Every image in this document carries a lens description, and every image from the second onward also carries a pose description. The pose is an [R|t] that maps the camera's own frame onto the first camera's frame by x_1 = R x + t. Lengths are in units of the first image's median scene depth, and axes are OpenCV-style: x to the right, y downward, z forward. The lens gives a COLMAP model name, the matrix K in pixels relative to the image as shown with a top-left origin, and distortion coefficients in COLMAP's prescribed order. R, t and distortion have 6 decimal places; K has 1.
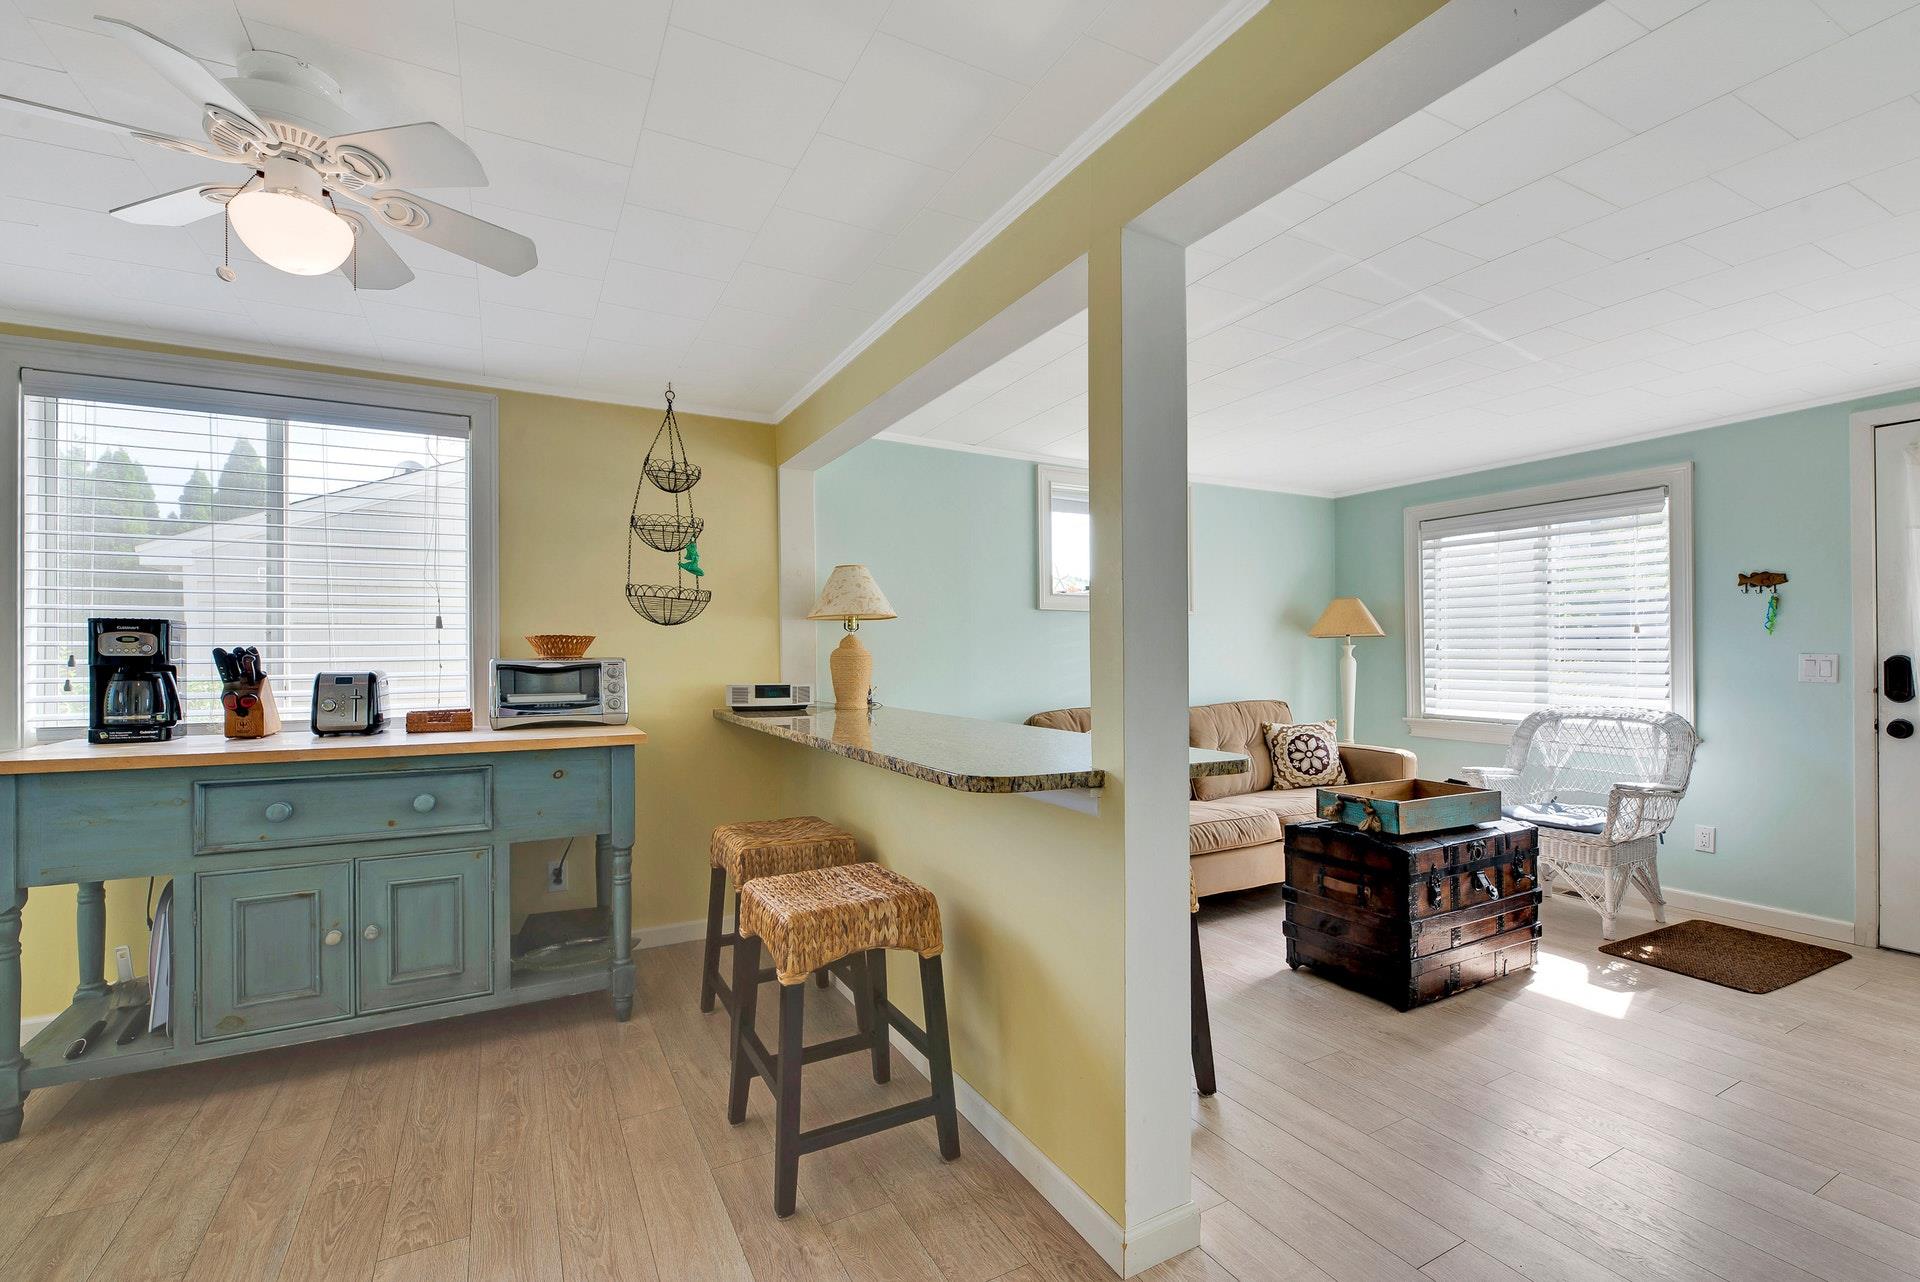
lens RADIAL K [[838.1, 0, 952.7], [0, 838.1, 645.2], [0, 0, 1]] dist [-0.003965, -0.000574]
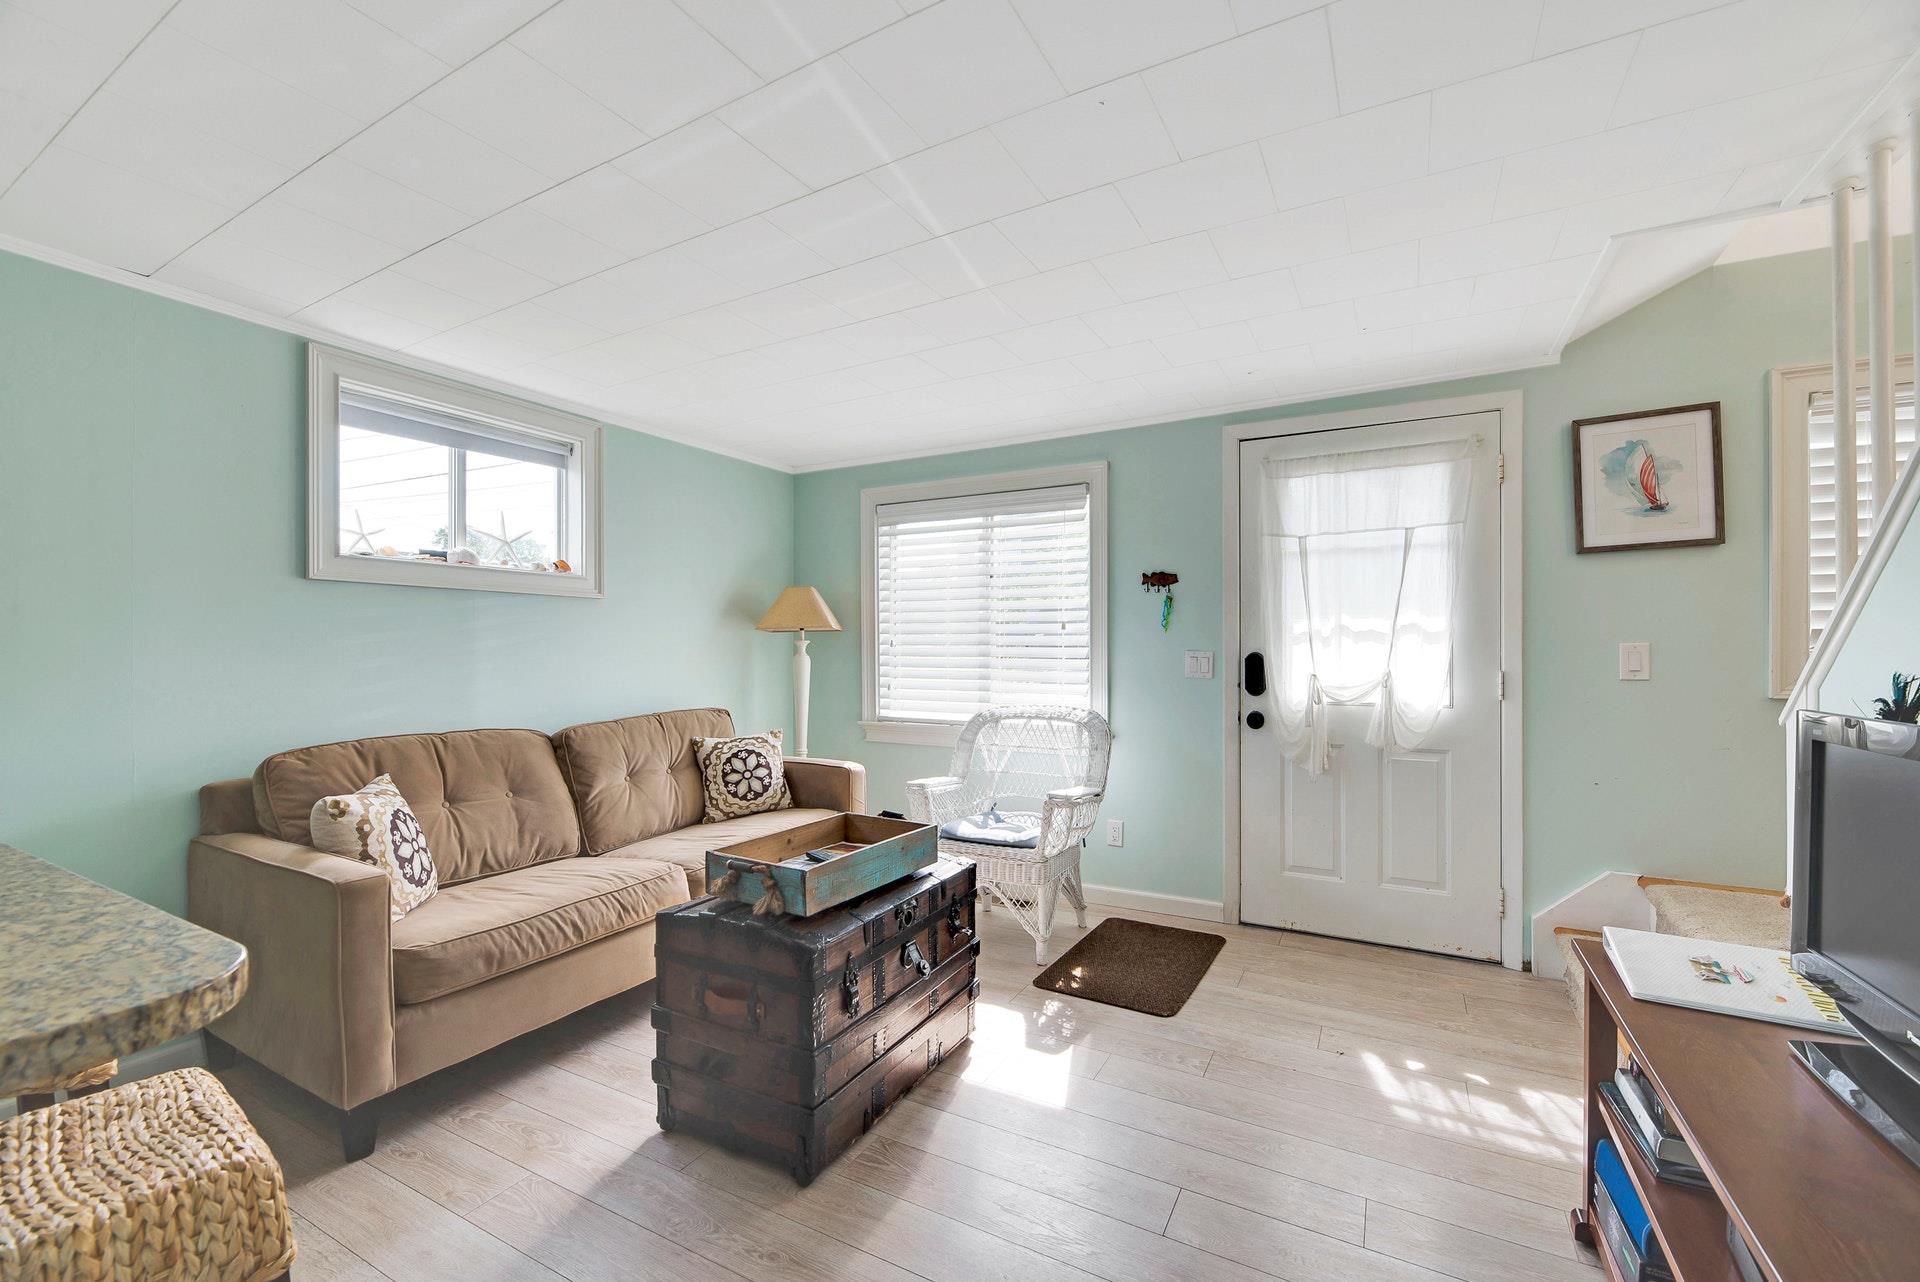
lens RADIAL K [[784.0, 0, 957.8], [0, 784.0, 646.3], [0, 0, 1]] dist [0.001898, 0.000039]
pose [[0.840788, 0.002947, 0.541356, 0.259501], [-0.006089, 0.999973, 0.004013, 0.002510], [-0.541330, -0.006671, 0.840784, 0.353645]]
